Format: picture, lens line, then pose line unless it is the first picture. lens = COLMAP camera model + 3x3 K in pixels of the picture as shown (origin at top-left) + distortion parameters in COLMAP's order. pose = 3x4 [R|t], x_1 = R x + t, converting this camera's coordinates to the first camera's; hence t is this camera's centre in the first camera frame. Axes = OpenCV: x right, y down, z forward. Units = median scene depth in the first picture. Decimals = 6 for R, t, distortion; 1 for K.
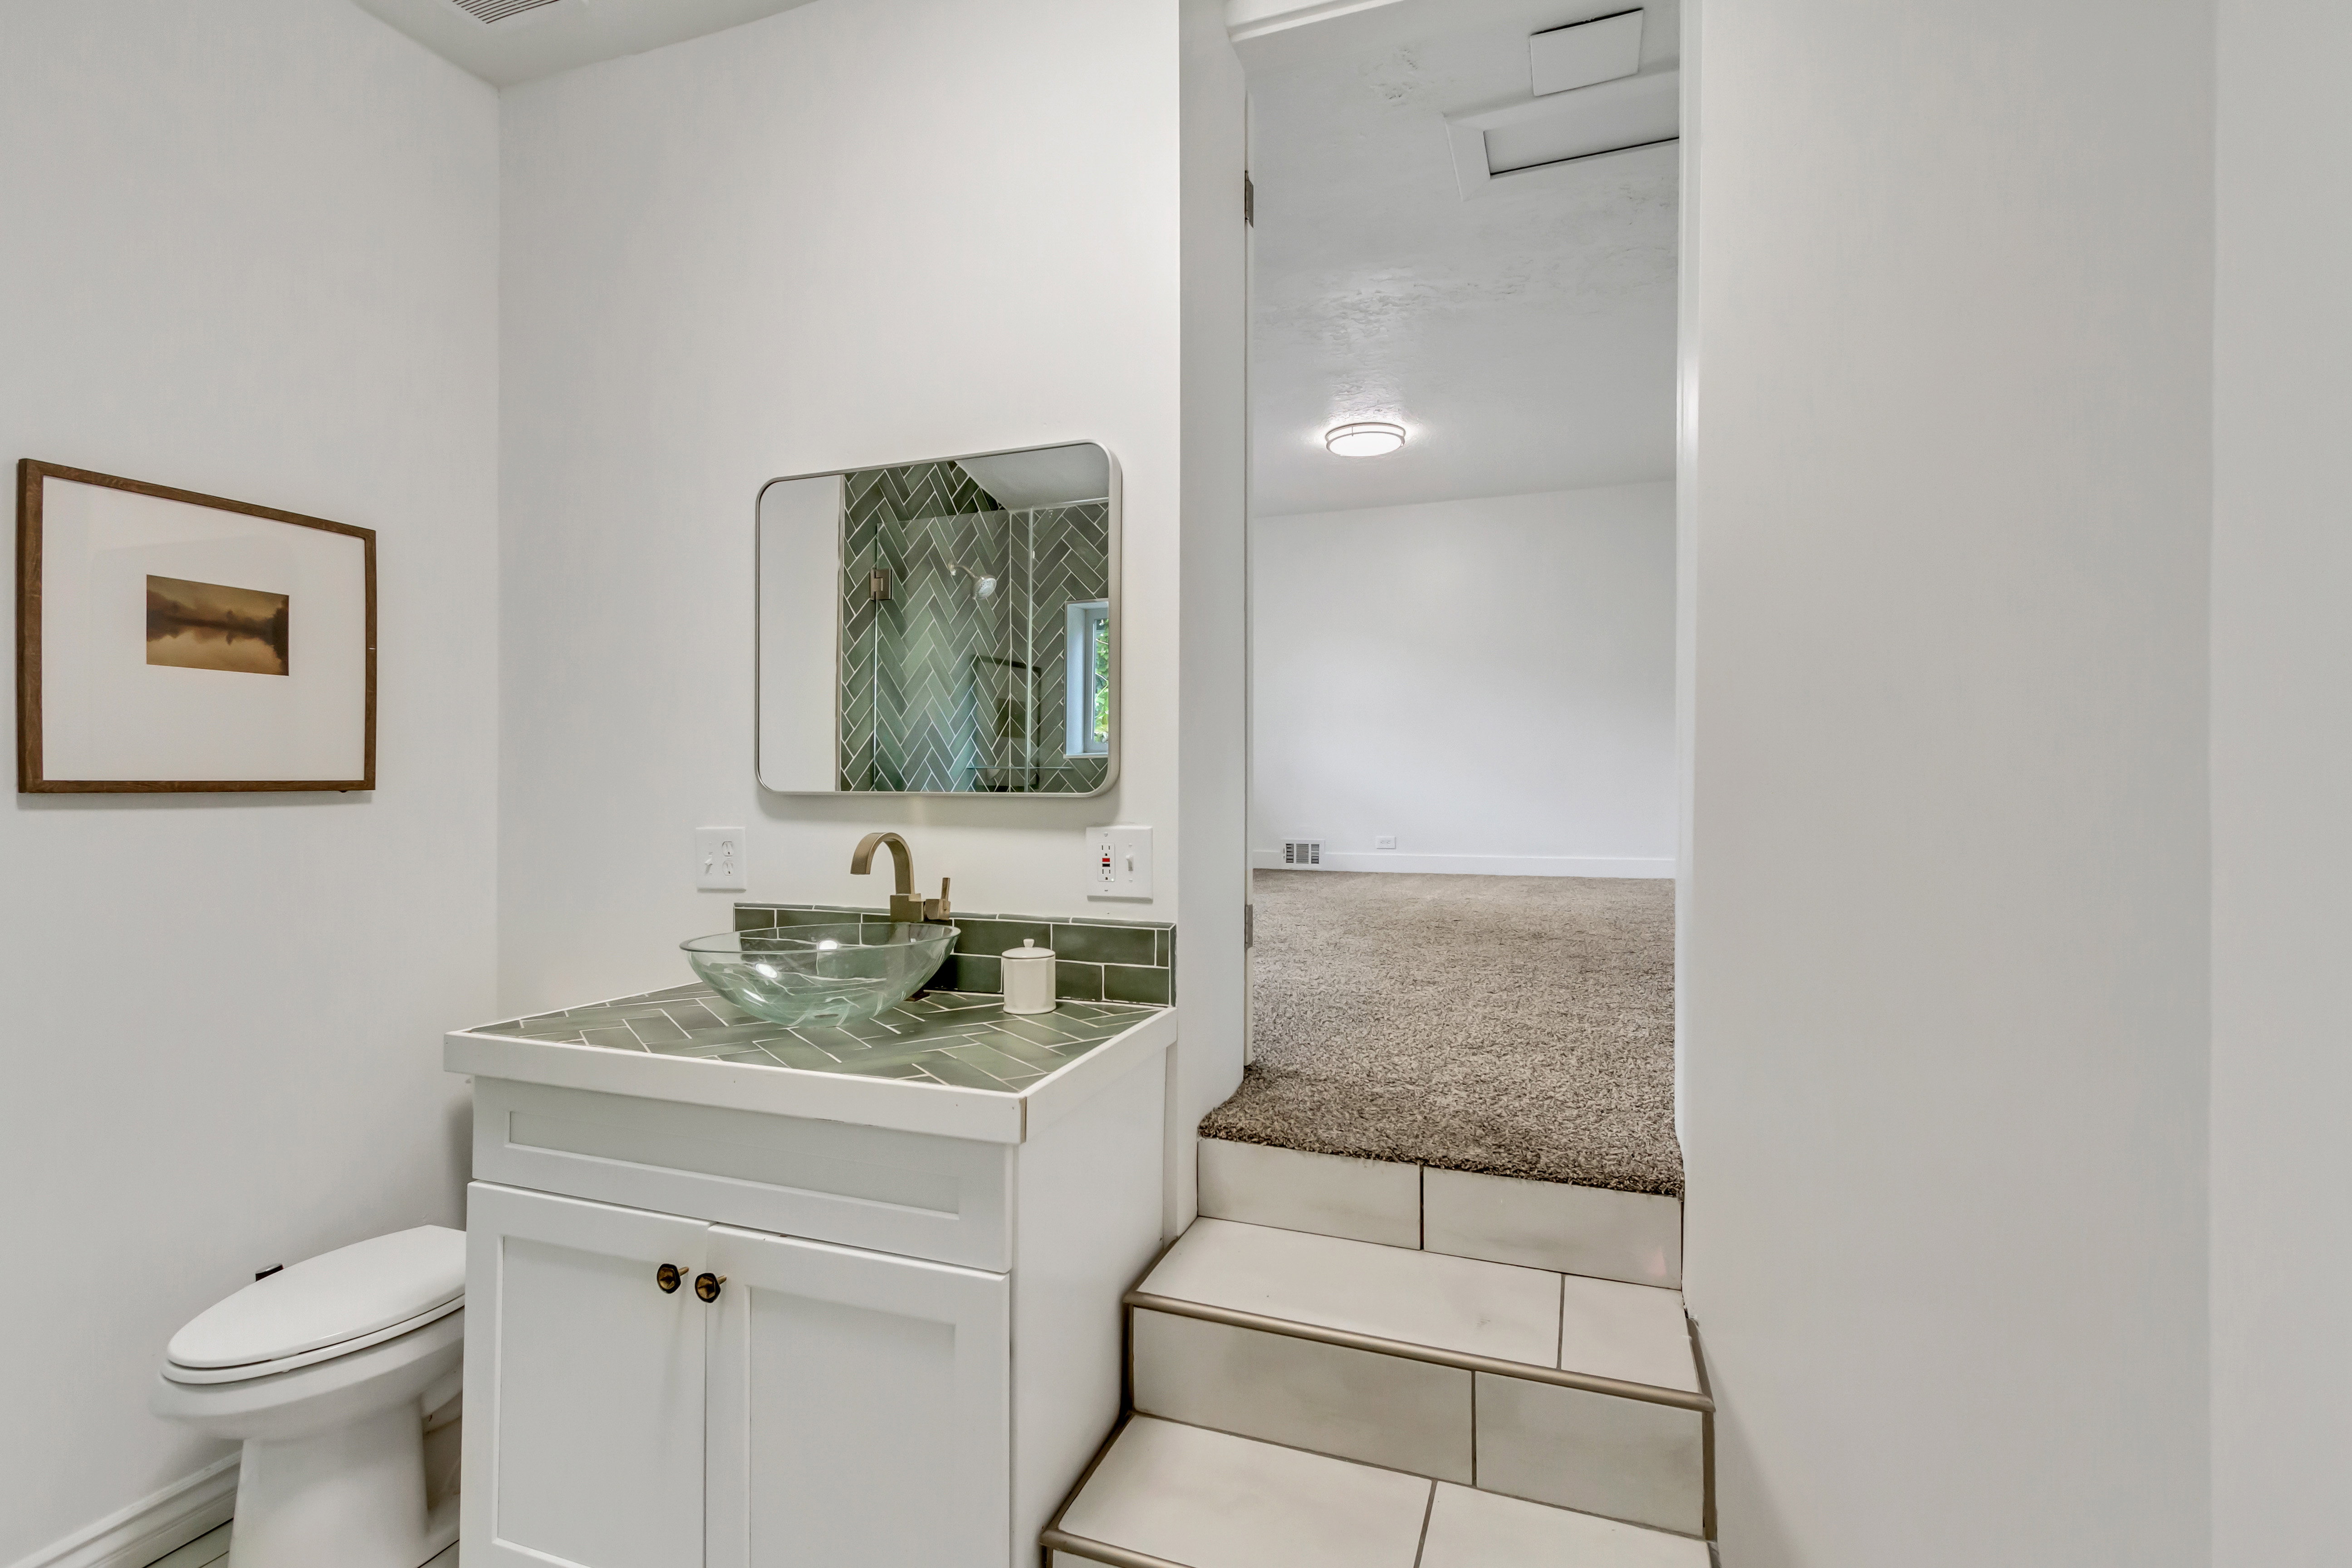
lens RADIAL K [[1079.9, 0, 1175.8], [0, 1079.9, 774.8], [0, 0, 1]] dist [-0.000663, -0.000211]
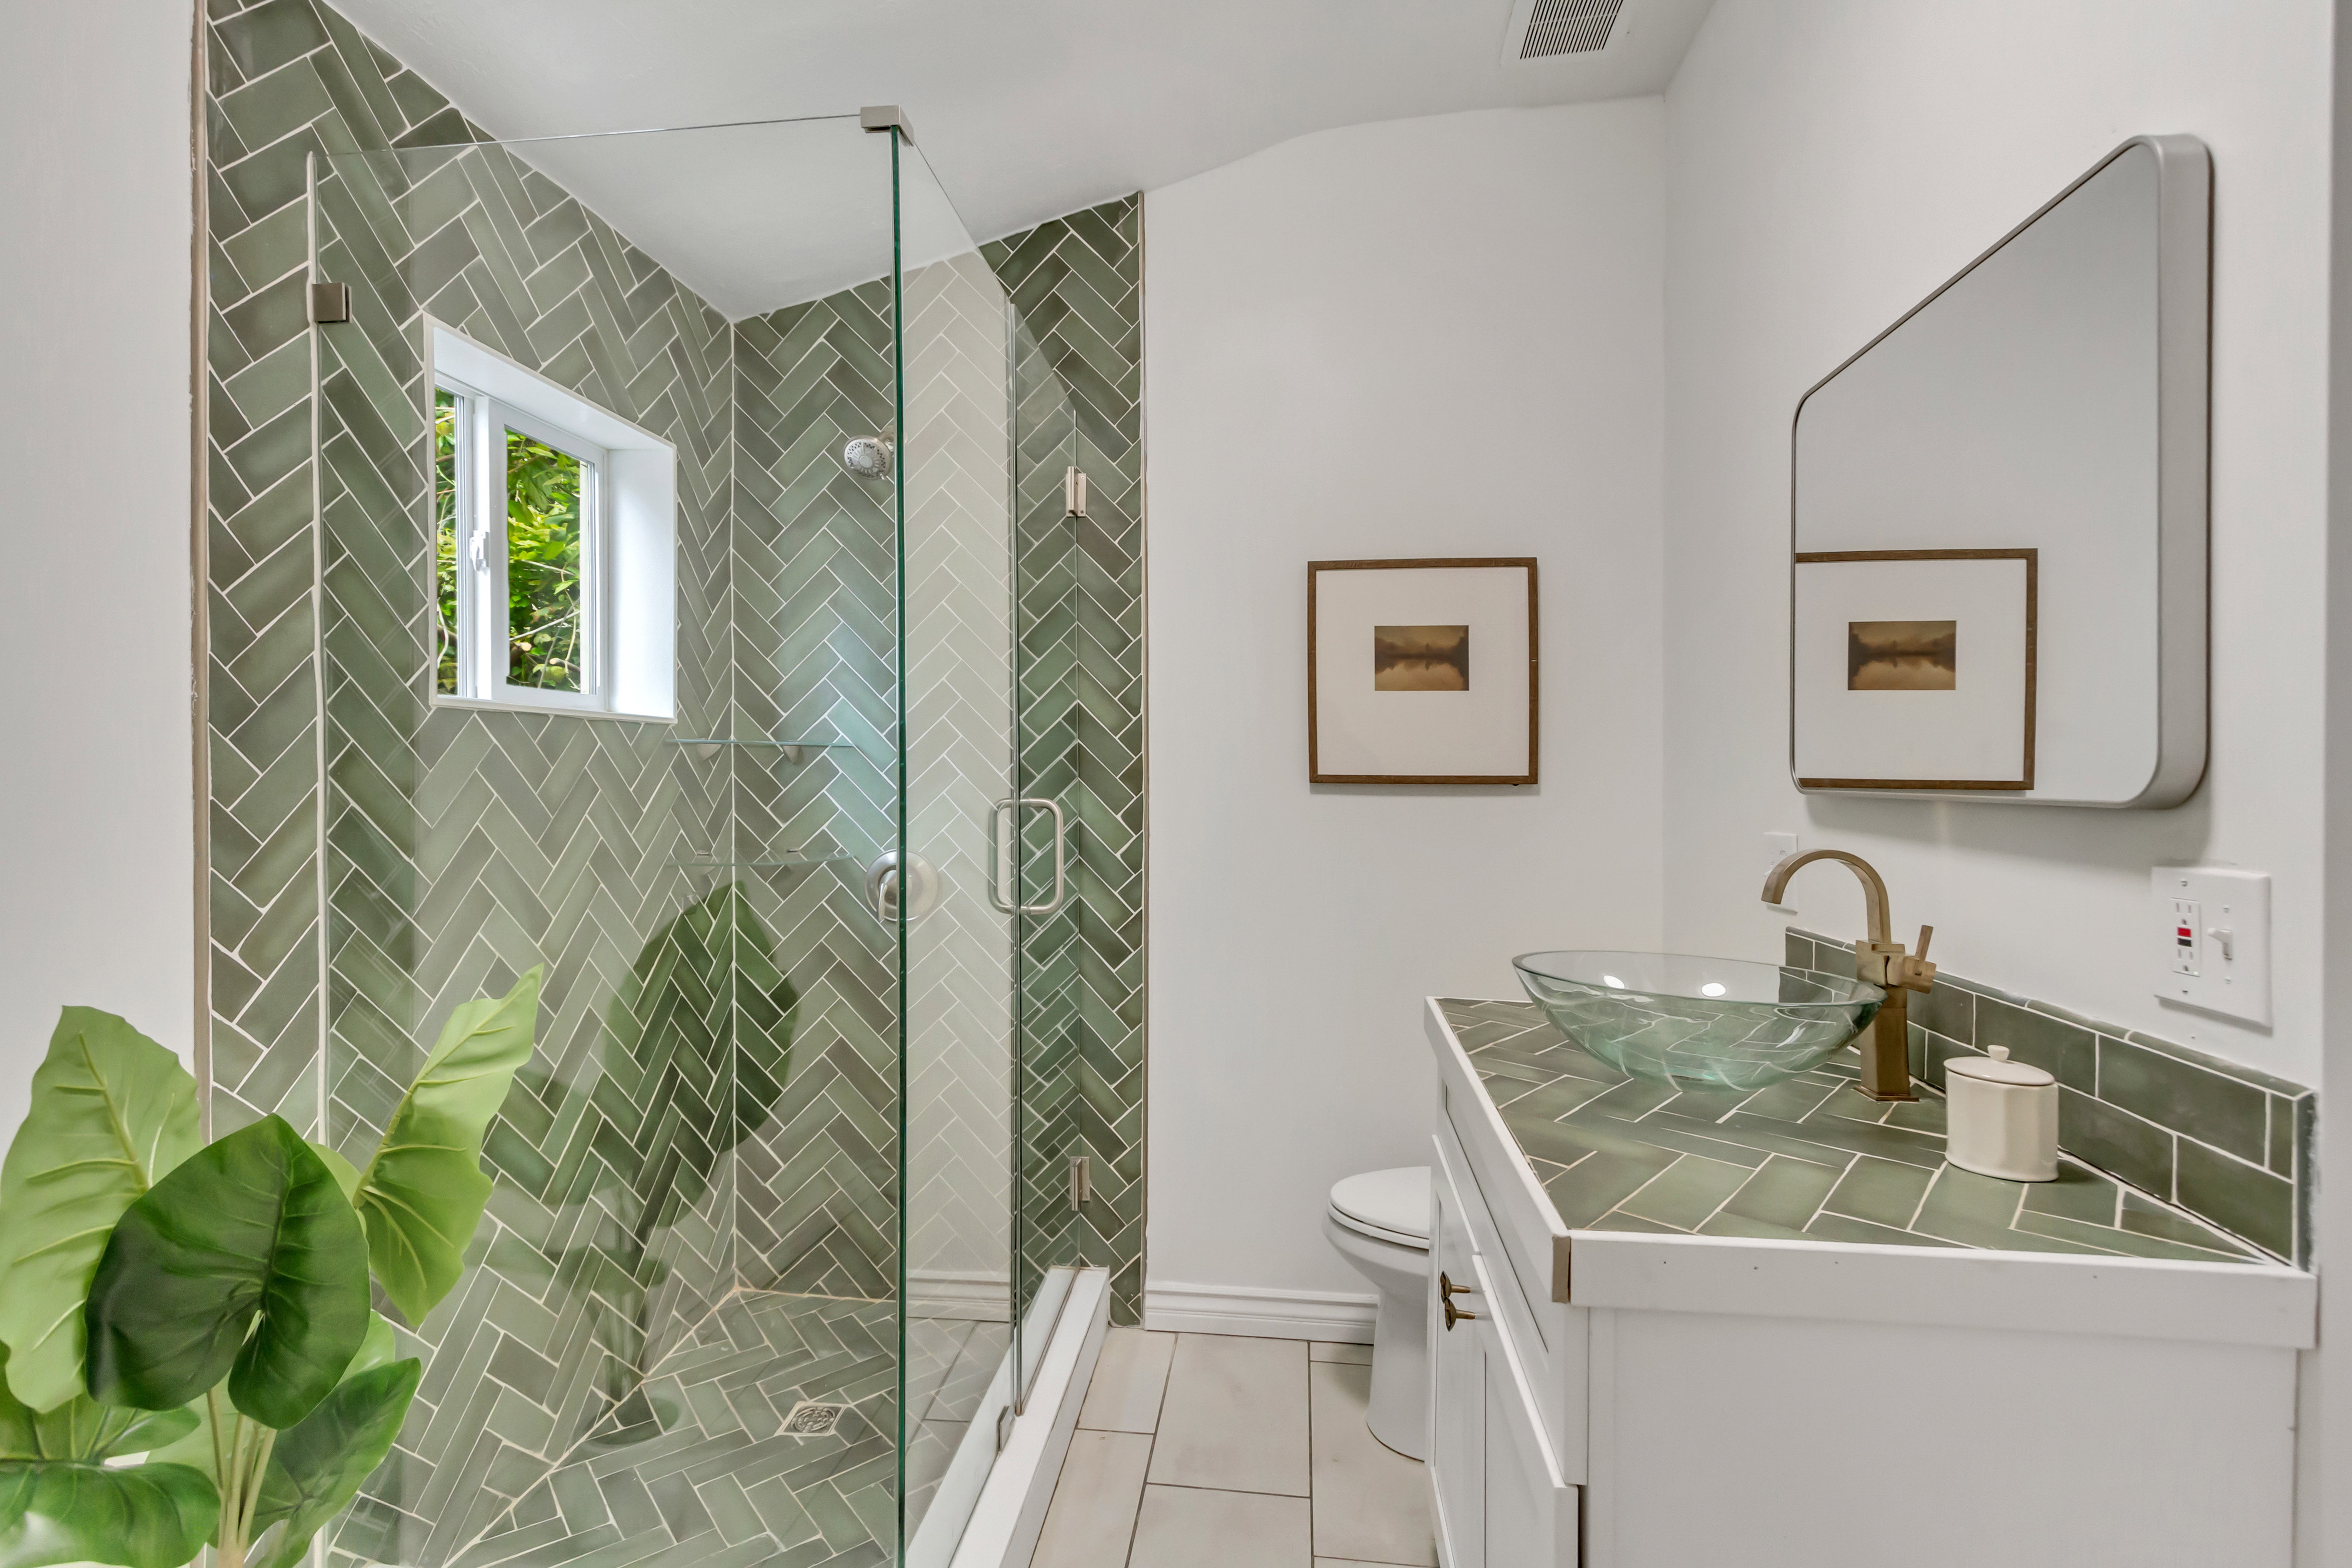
lens RADIAL K [[1079.9, 0, 1173.2], [0, 1079.9, 784.1], [0, 0, 1]] dist [-0.000663, -0.000211]
pose [[0.236221, 0.008823, -0.971659, 0.319730], [-0.002863, 0.999961, 0.008384, 0.005794], [0.971695, 0.000801, 0.236237, 0.412993]]
